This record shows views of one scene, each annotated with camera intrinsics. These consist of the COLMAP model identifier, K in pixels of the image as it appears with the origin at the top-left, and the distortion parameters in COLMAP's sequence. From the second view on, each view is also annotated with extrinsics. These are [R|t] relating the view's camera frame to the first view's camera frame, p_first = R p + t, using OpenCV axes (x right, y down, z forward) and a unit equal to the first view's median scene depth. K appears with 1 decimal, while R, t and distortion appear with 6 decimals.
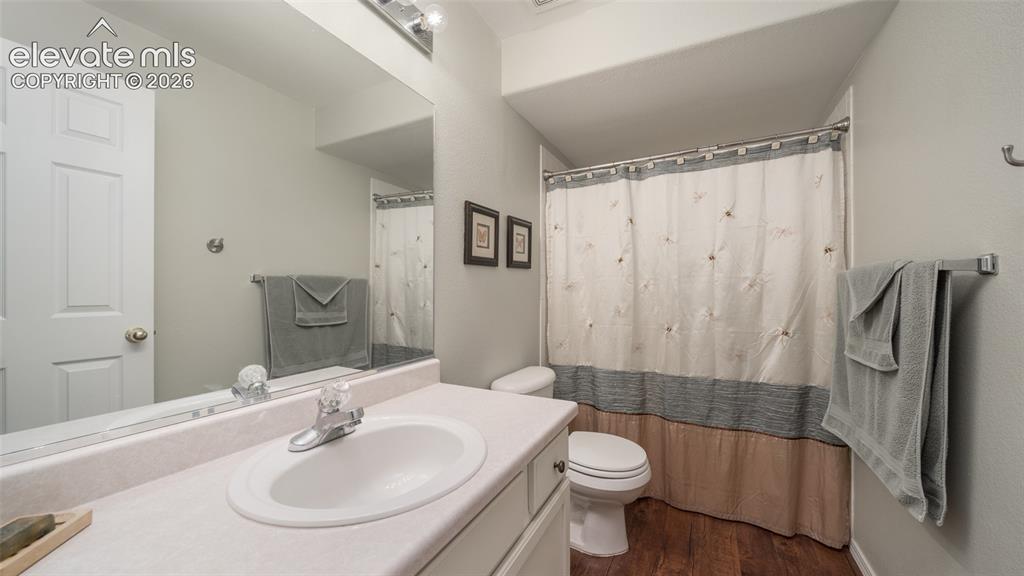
lens RADIAL K [[353.4, 0, 512.3], [0, 353.4, 290.2], [0, 0, 1]] dist [-0.004455, -0.000652]
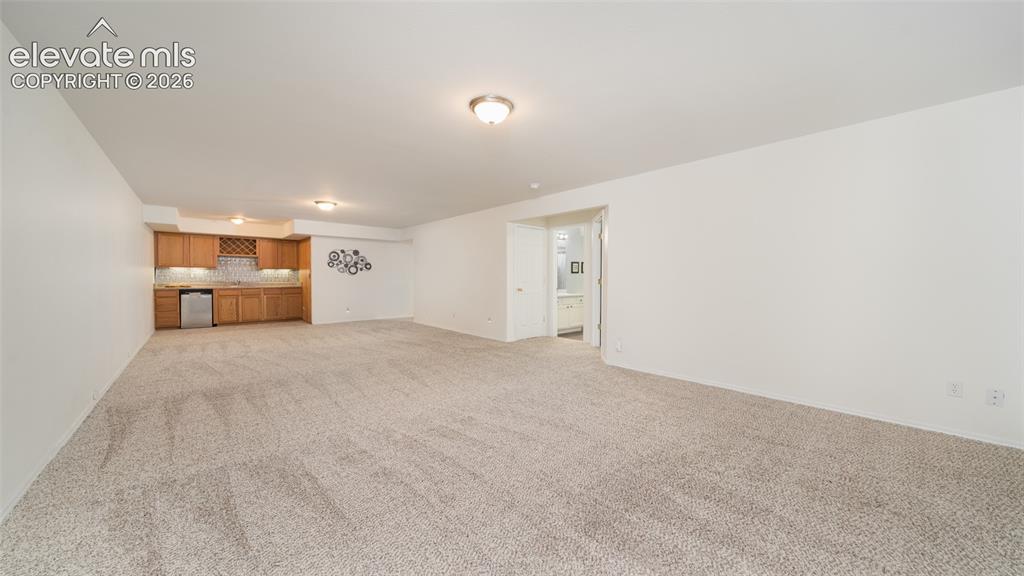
lens RADIAL K [[353.4, 0, 517.5], [0, 353.4, 287.0], [0, 0, 1]] dist [-0.004455, -0.000652]
pose [[0.943416, 0.010056, -0.331460, 0.805501], [-0.004021, 0.999813, 0.018891, 0.034217], [0.331589, -0.016489, 0.943280, -3.995910]]
